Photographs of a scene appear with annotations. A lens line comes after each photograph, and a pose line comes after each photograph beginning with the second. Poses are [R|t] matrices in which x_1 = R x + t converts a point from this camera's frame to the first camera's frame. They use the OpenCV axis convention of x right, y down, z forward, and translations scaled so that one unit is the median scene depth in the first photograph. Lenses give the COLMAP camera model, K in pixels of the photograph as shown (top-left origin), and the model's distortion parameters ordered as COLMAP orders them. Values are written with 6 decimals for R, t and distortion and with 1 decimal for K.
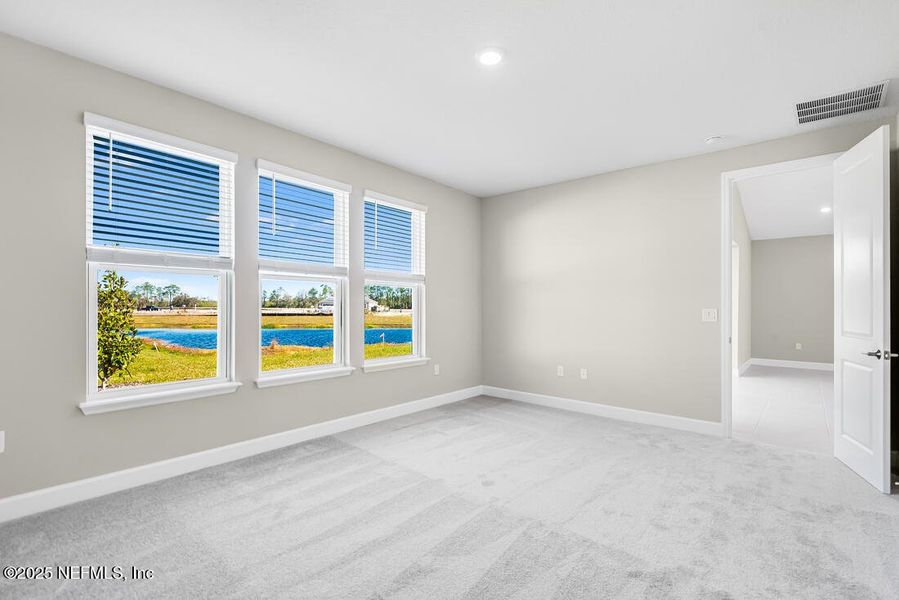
lens RADIAL K [[425.8, 0, 449.5], [0, 425.8, 300.0], [0, 0, 1]] dist [0.000055, -0.000177]
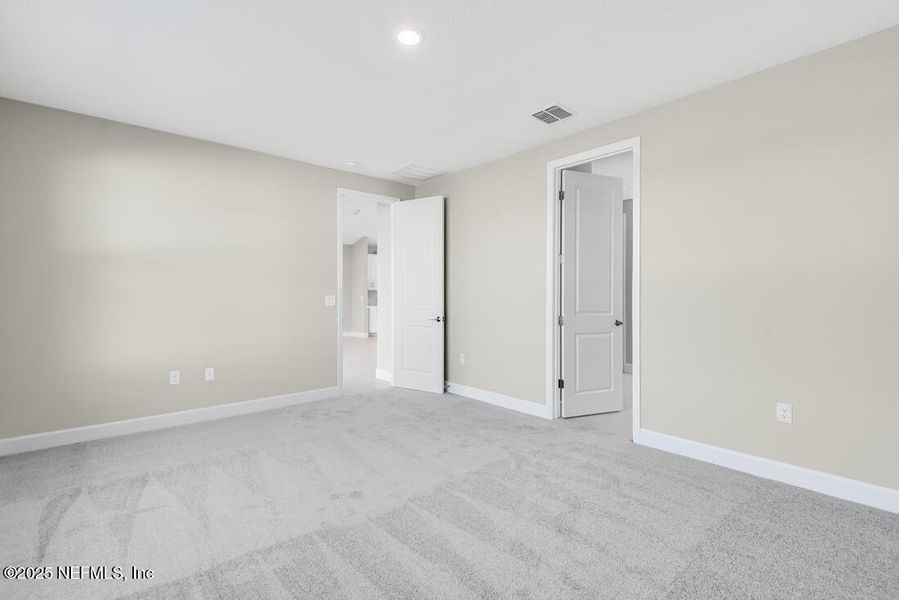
lens RADIAL K [[419.5, 0, 447.8], [0, 419.5, 295.3], [0, 0, 1]] dist [0.000095, -0.000138]
pose [[0.157402, -0.017604, 0.987378, -0.530692], [-0.008375, 0.999781, 0.019160, -0.005617], [-0.987499, -0.011285, 0.157220, 0.485367]]
